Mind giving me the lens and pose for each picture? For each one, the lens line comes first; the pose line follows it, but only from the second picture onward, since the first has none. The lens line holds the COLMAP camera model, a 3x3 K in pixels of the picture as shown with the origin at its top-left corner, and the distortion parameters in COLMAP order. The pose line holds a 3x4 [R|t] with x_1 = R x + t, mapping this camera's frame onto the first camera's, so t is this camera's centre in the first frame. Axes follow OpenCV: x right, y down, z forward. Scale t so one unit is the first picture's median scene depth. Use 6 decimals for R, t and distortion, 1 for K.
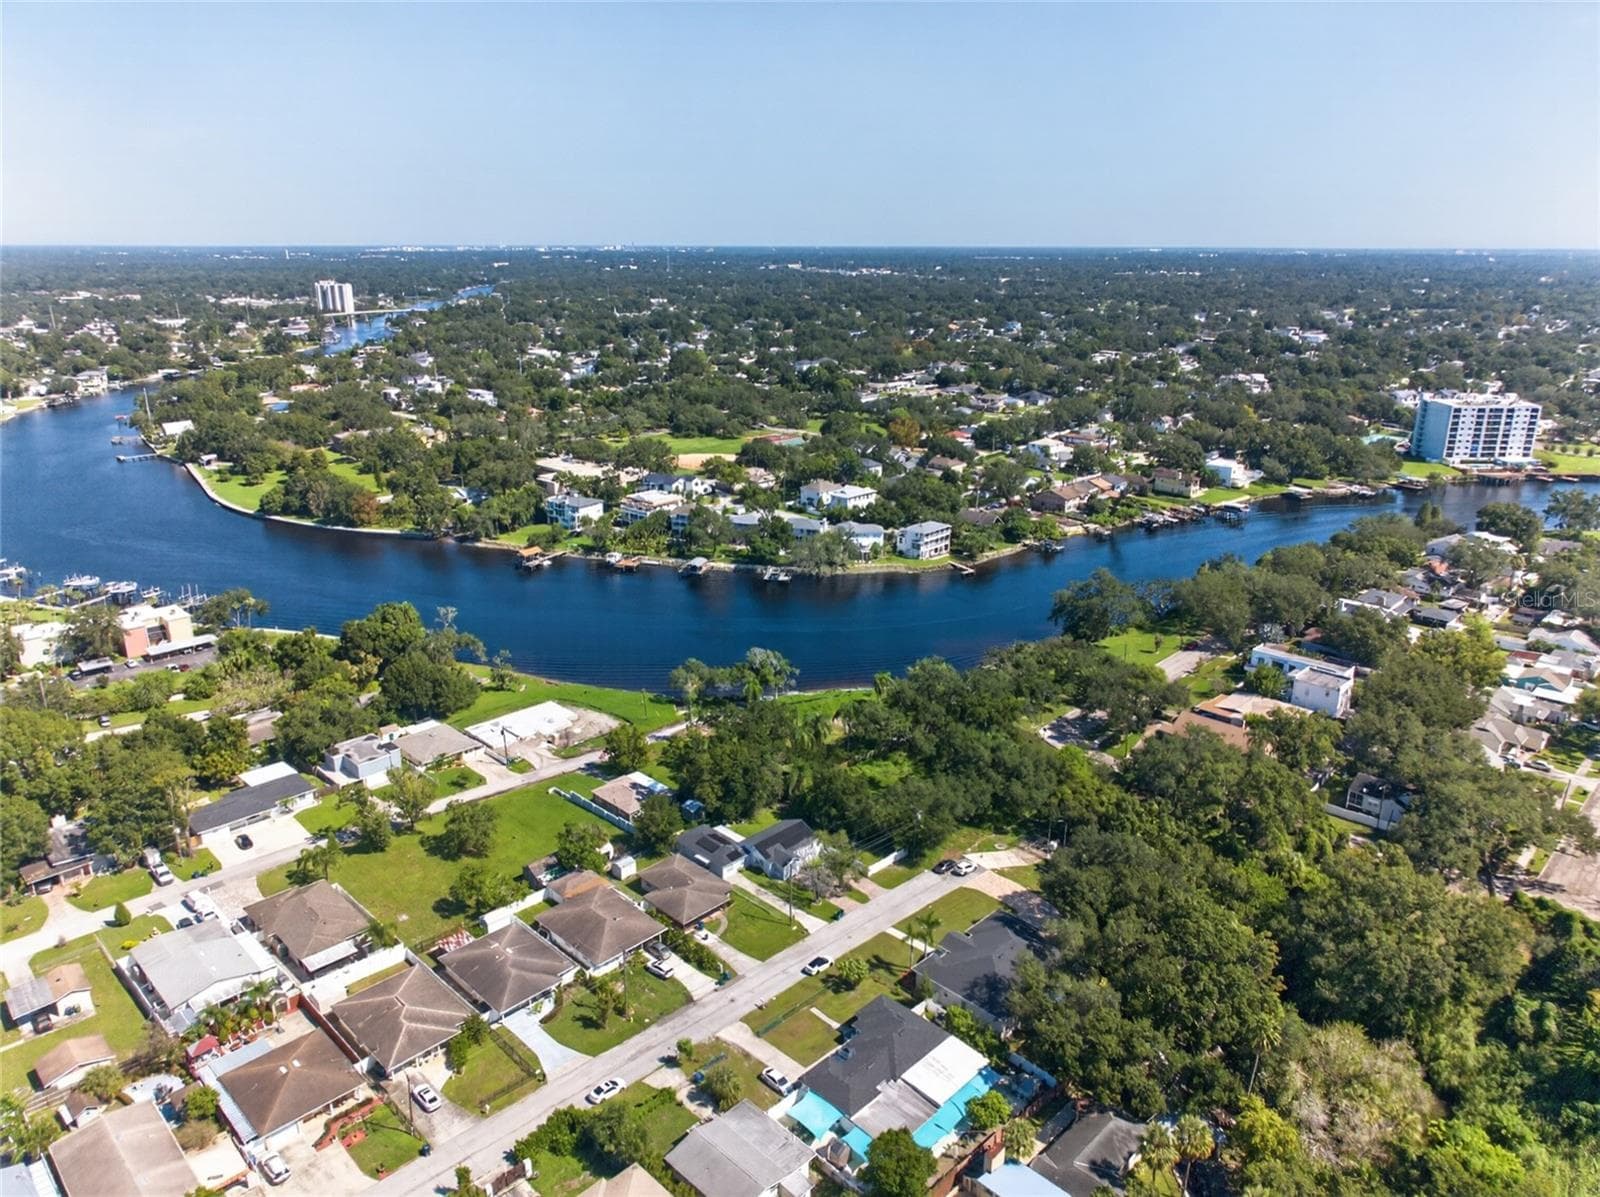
lens RADIAL K [[1087.7, 0, 800.0], [0, 1087.7, 598.5], [0, 0, 1]] dist [-0.004012, -0.001040]
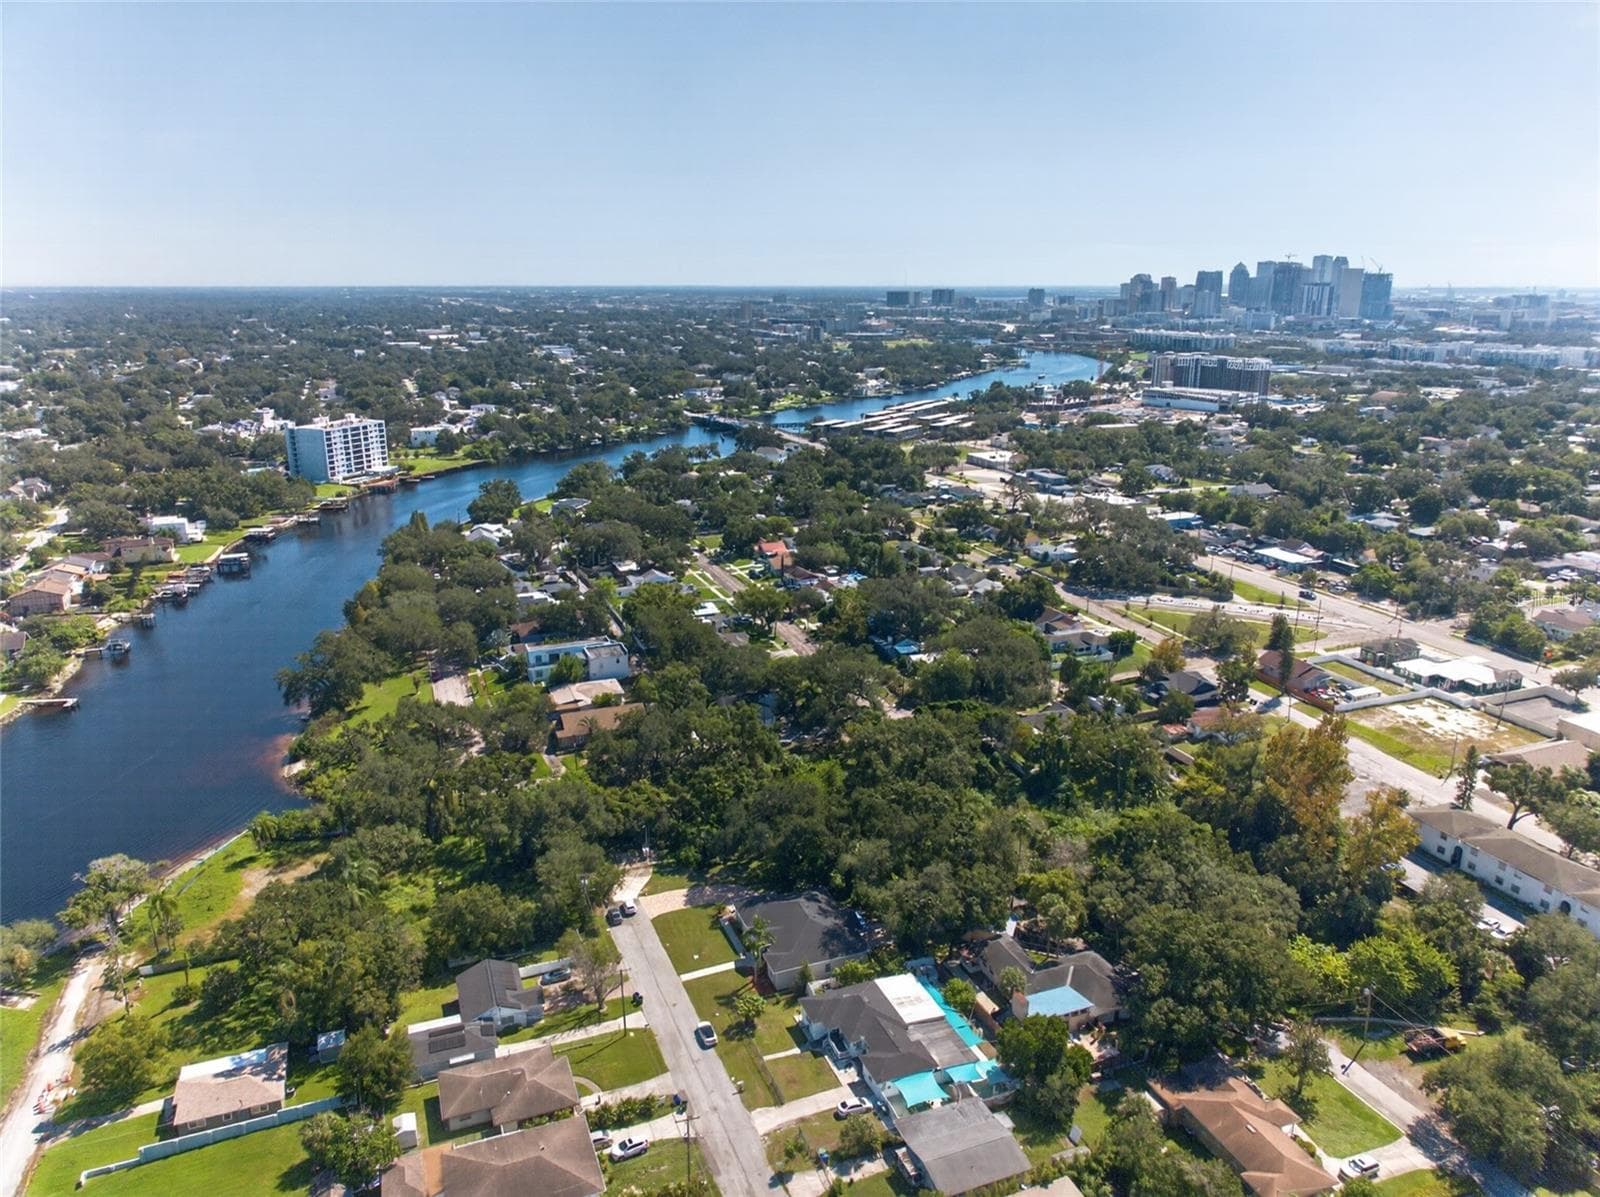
lens RADIAL K [[1087.7, 0, 800.0], [0, 1087.7, 598.5], [0, 0, 1]] dist [-0.004012, -0.001040]
pose [[0.403906, -0.255345, 0.878441, -0.582460], [0.282853, 0.948059, 0.145526, -0.118389], [-0.869974, 0.189691, 0.455152, 0.357861]]
